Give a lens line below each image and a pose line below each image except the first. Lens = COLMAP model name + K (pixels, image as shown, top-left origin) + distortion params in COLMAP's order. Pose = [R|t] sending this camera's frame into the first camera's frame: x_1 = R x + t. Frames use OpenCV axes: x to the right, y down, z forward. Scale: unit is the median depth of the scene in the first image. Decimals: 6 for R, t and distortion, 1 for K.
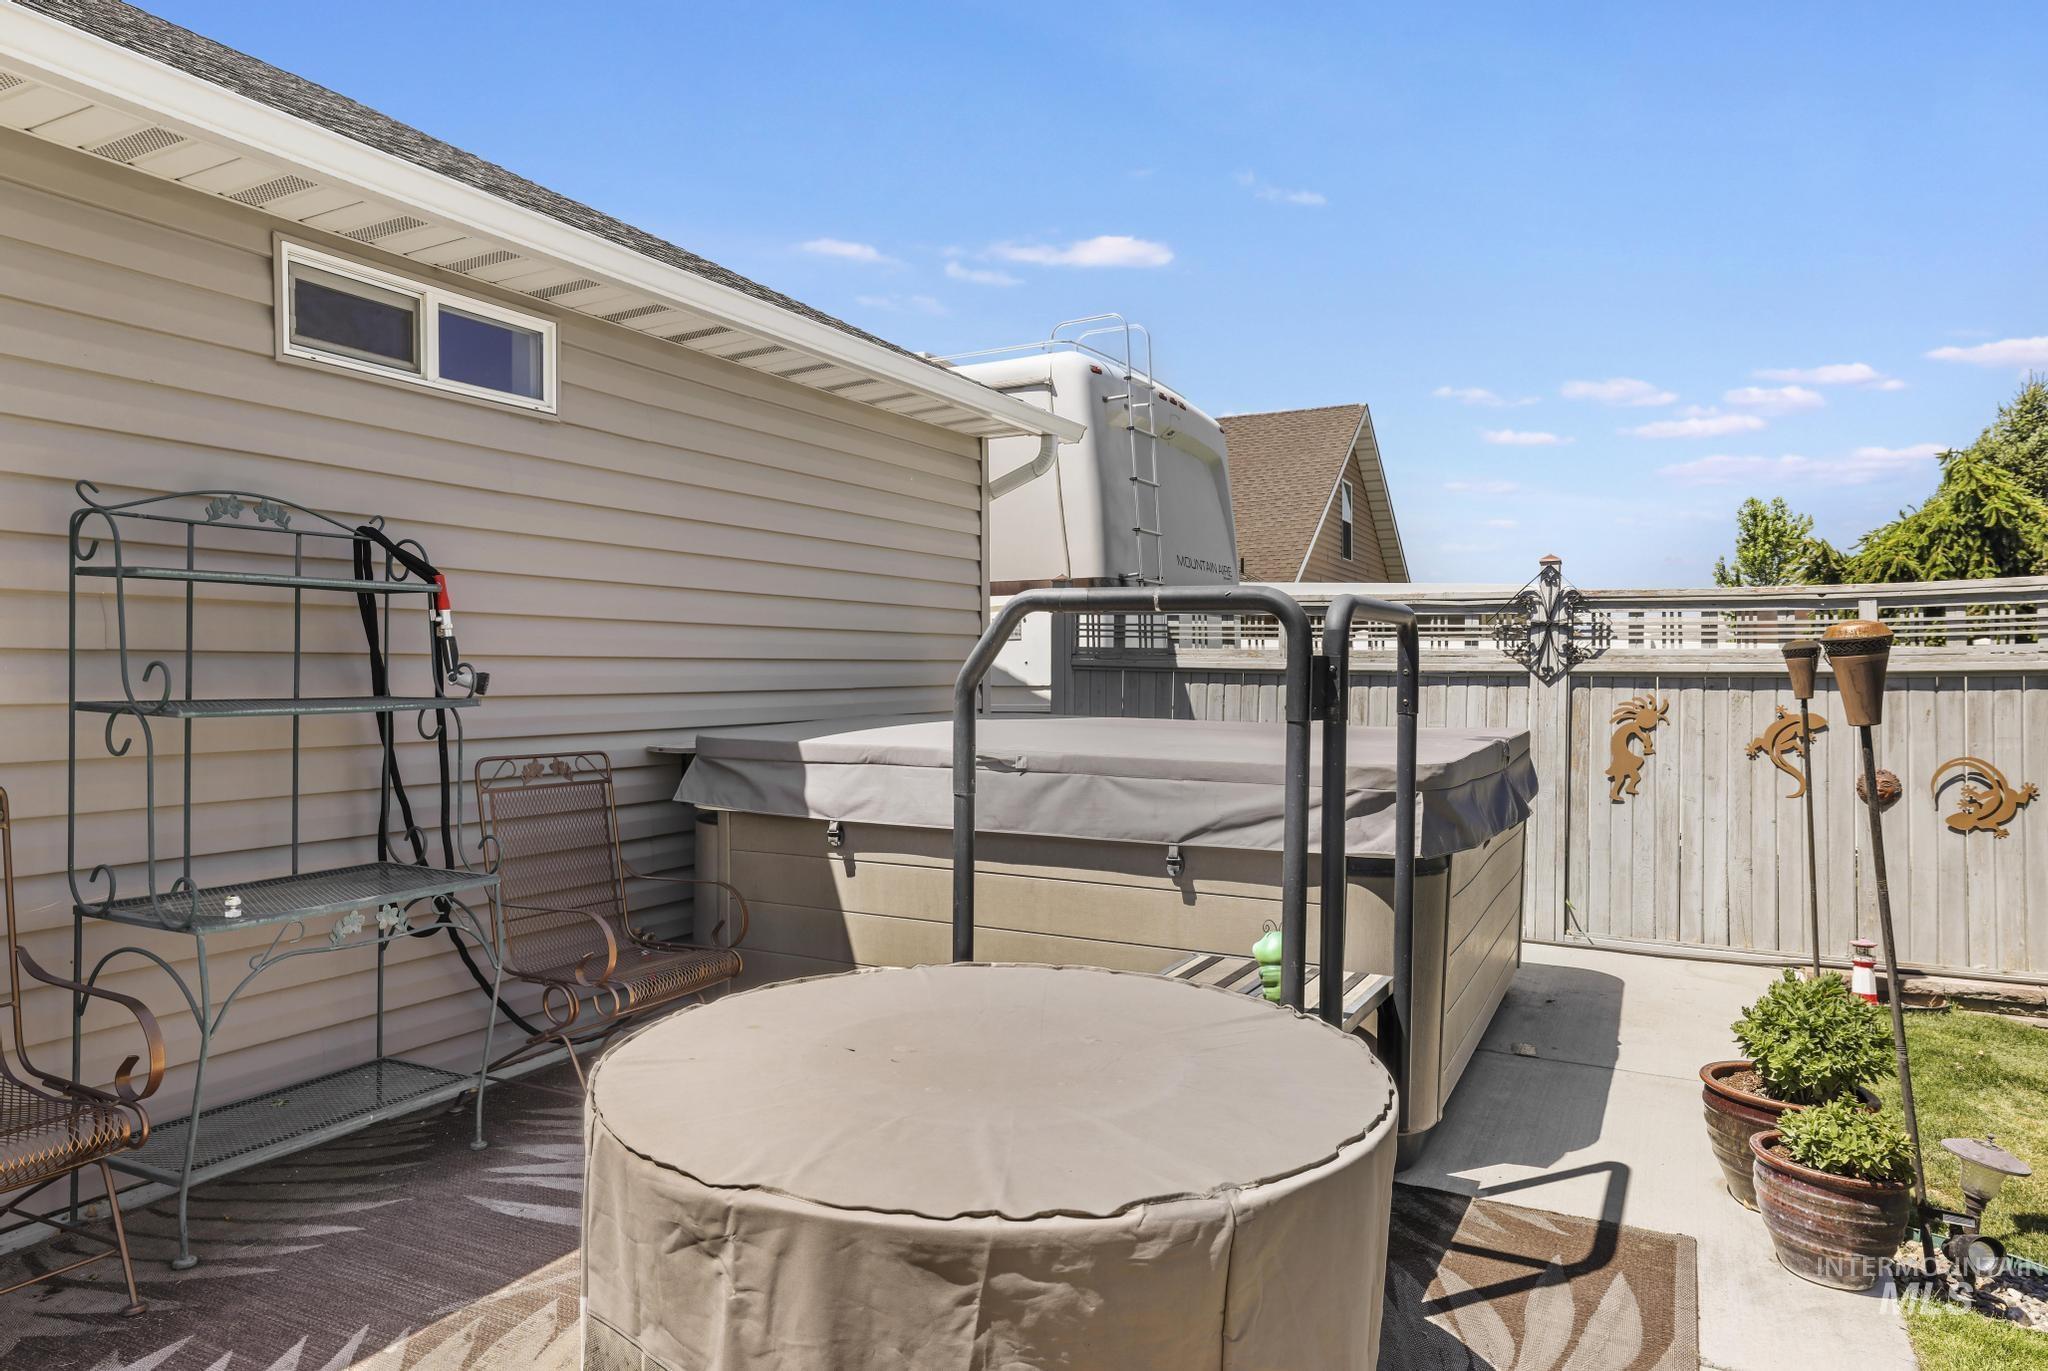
lens RADIAL K [[1287.0, 0, 1048.0], [0, 1287.0, 672.4], [0, 0, 1]] dist [0.024880, 0.000642]
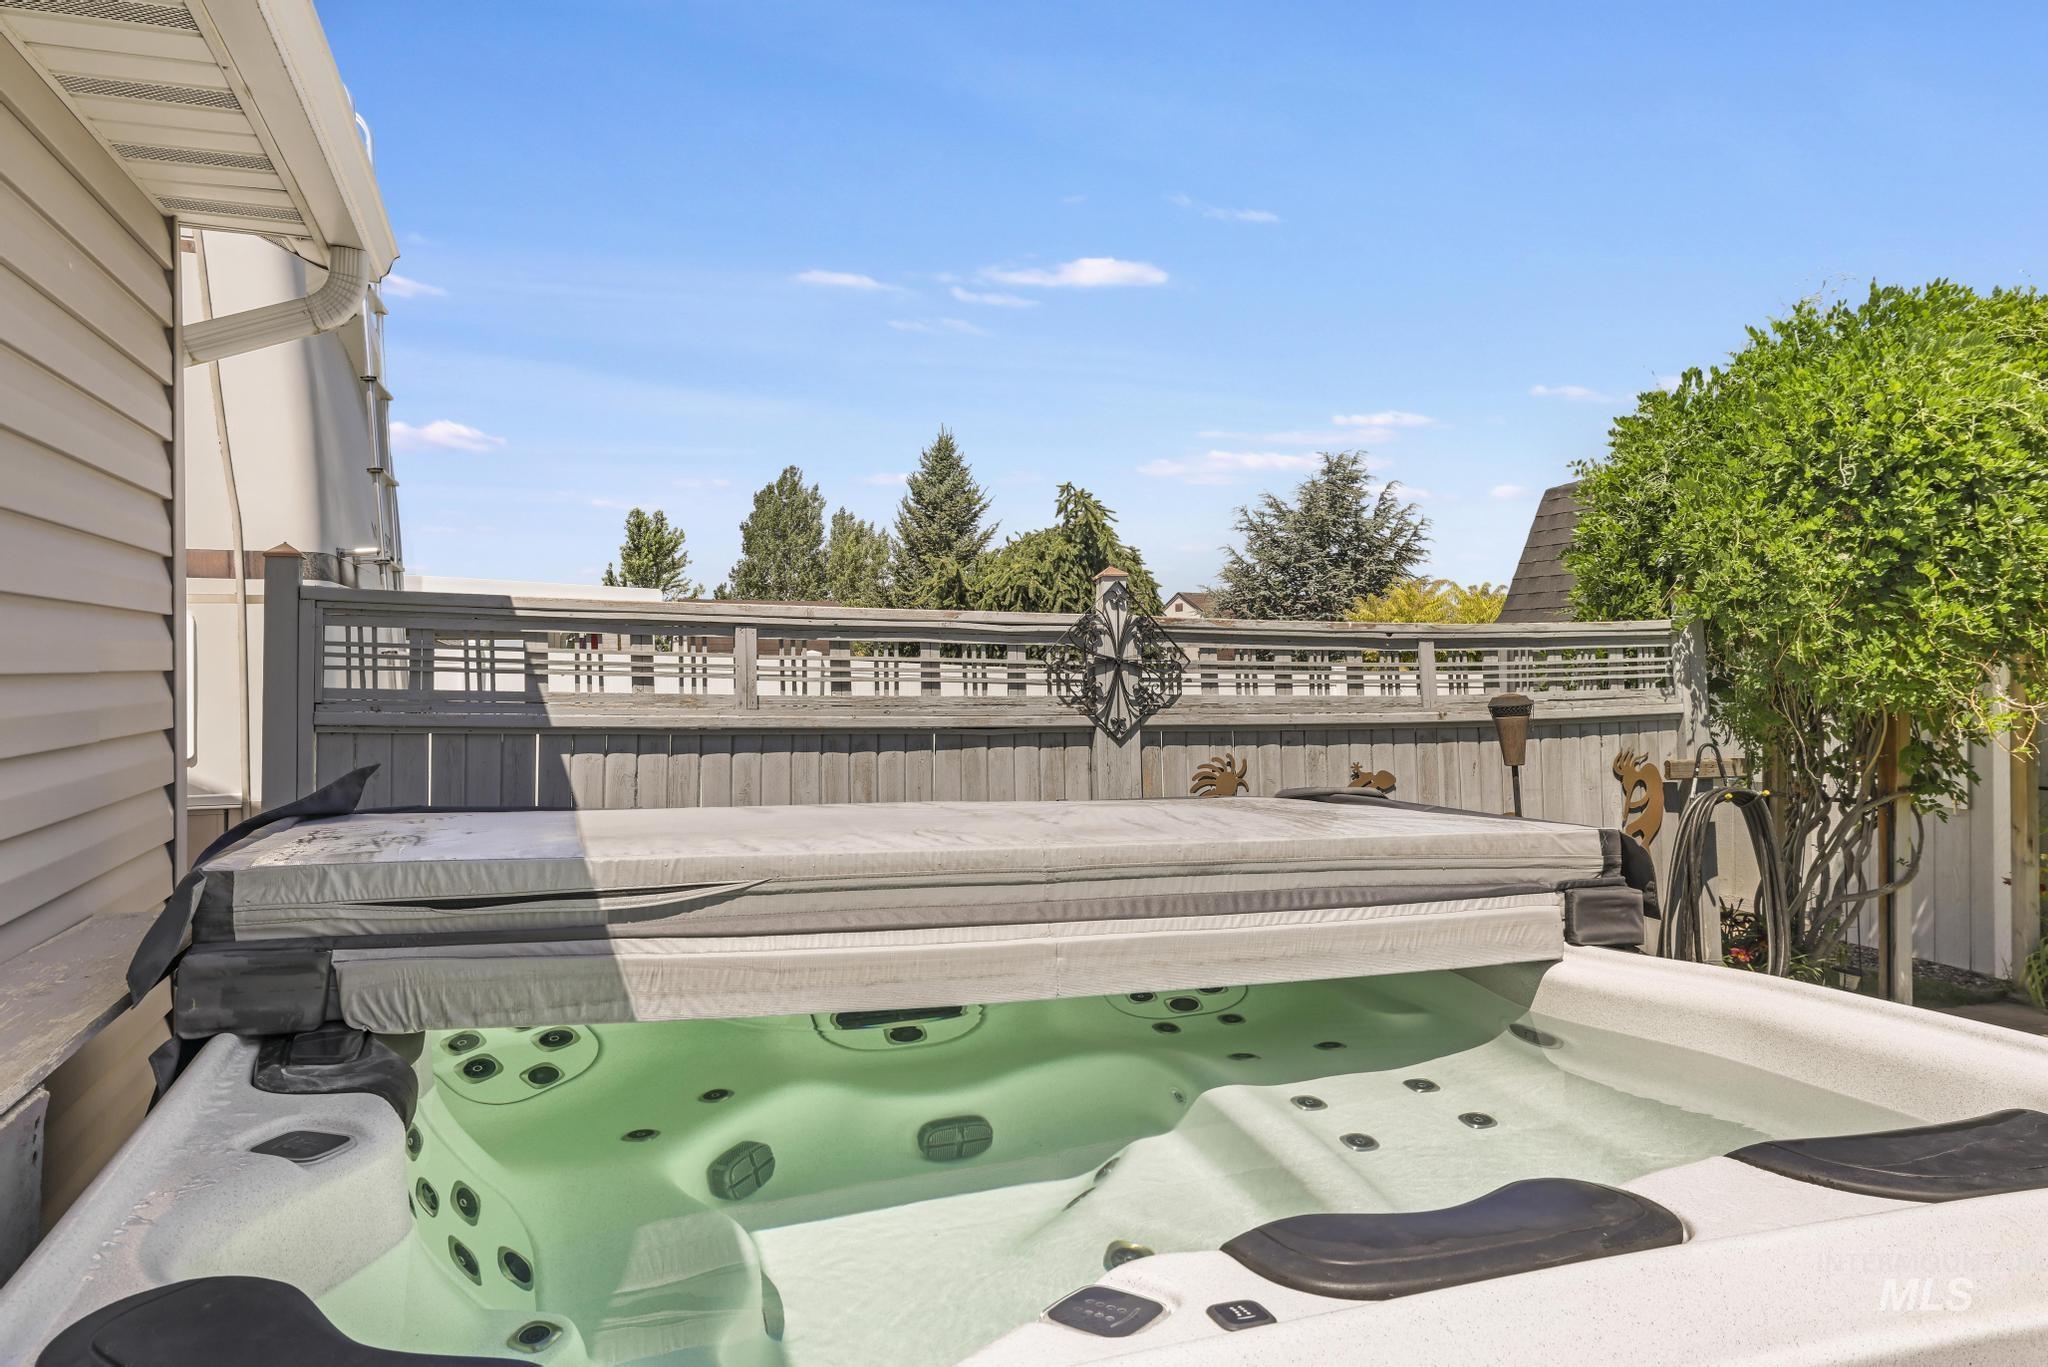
lens RADIAL K [[1305.8, 0, 1024.0], [0, 1305.8, 683.5], [0, 0, 1]] dist [0.001330, 0.000683]
pose [[0.689316, -0.006019, 0.724436, -0.187143], [-0.000652, 0.999960, 0.008929, -0.031072], [-0.724460, -0.006627, 0.689285, 0.521452]]
